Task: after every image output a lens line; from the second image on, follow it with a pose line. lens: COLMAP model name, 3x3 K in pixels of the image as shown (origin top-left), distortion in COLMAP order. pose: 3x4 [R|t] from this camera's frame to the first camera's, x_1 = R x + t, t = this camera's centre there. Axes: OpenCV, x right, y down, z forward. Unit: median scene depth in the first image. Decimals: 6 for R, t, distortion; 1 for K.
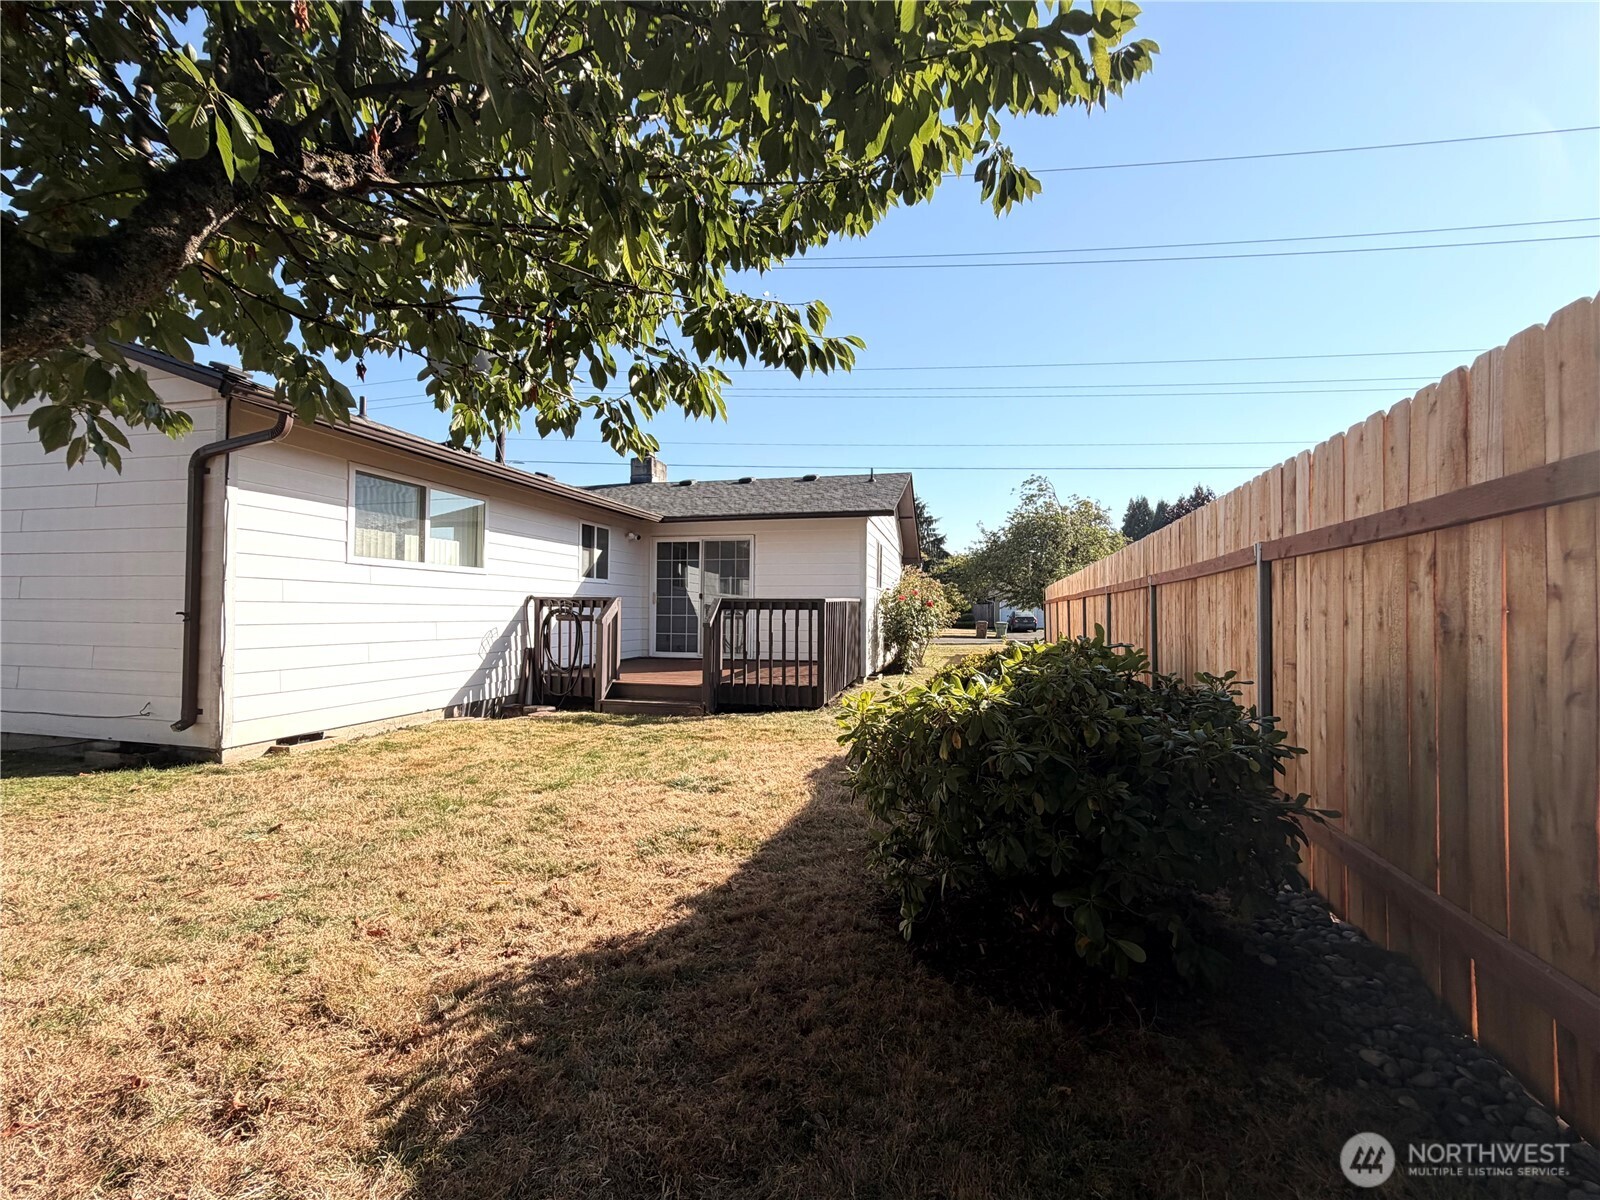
lens RADIAL K [[638.5, 0, 795.3], [0, 638.5, 601.6], [0, 0, 1]] dist [0.000134, 0.000001]
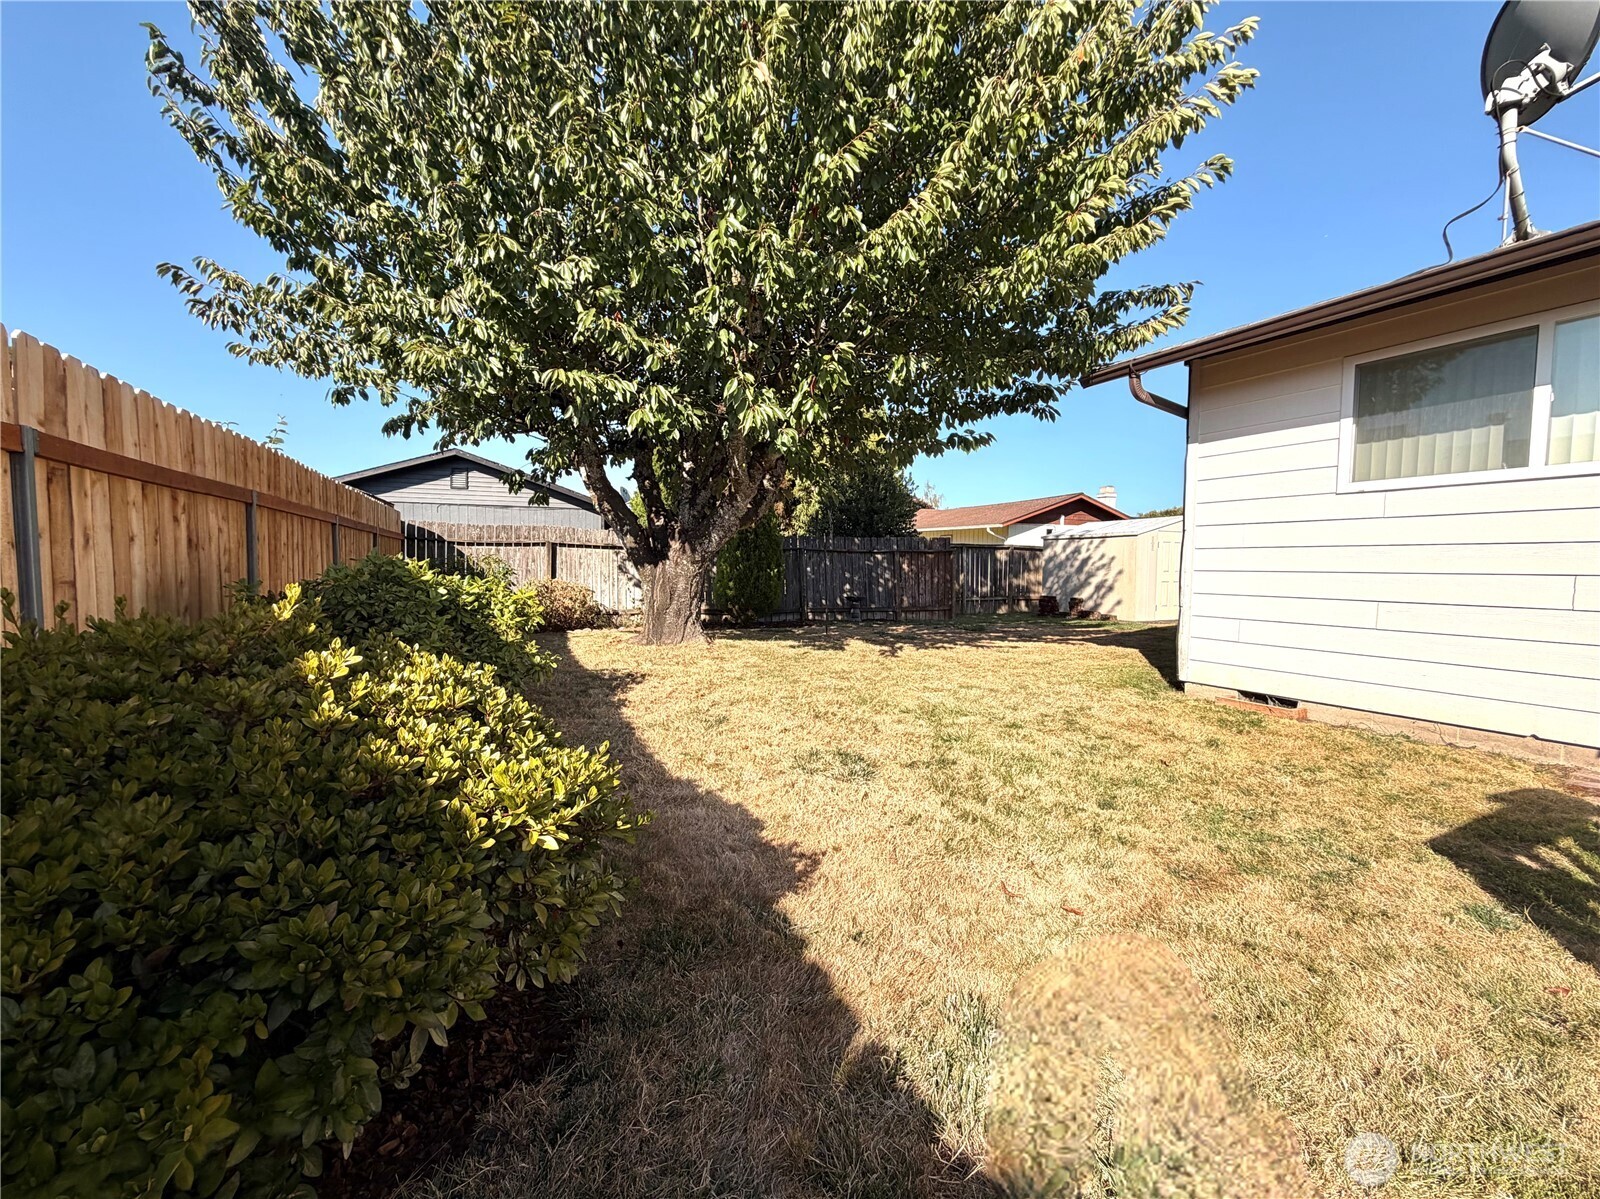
lens RADIAL K [[638.5, 0, 795.3], [0, 638.5, 601.1], [0, 0, 1]] dist [0.000134, 0.000001]
pose [[-0.709121, 0.025620, -0.704621, 0.455533], [-0.002368, 0.999247, 0.038716, 0.057729], [0.705083, 0.029123, -0.708527, 1.563227]]
